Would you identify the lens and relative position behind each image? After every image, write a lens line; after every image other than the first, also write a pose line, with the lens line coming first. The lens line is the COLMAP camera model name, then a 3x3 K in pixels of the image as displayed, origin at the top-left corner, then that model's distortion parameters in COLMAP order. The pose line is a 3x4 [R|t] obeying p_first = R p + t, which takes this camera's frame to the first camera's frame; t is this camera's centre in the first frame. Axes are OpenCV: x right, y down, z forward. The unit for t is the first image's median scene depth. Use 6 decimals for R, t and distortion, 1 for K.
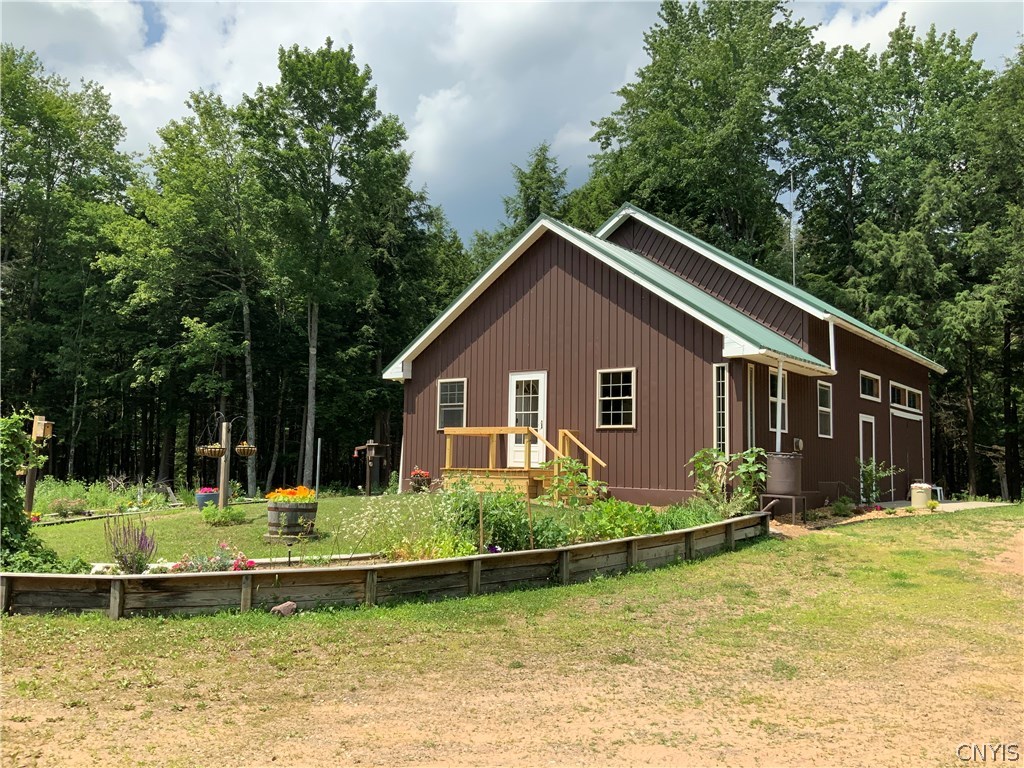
lens RADIAL K [[853.9, 0, 502.4], [0, 853.9, 377.2], [0, 0, 1]] dist [0.067068, -0.126635]
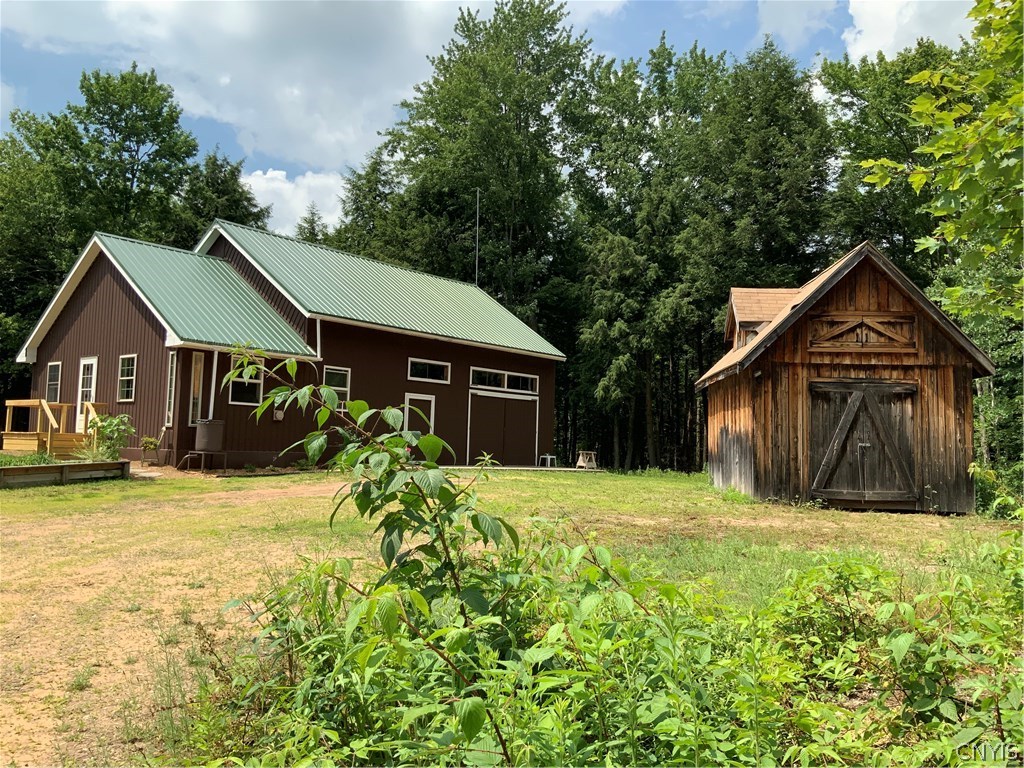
lens RADIAL K [[853.9, 0, 505.9], [0, 853.9, 379.1], [0, 0, 1]] dist [0.067068, -0.126635]
pose [[0.999352, 0.006540, -0.035396, 0.649919], [-0.005927, 0.999831, 0.017399, 0.000345], [0.035504, -0.017178, 0.999222, -0.236067]]
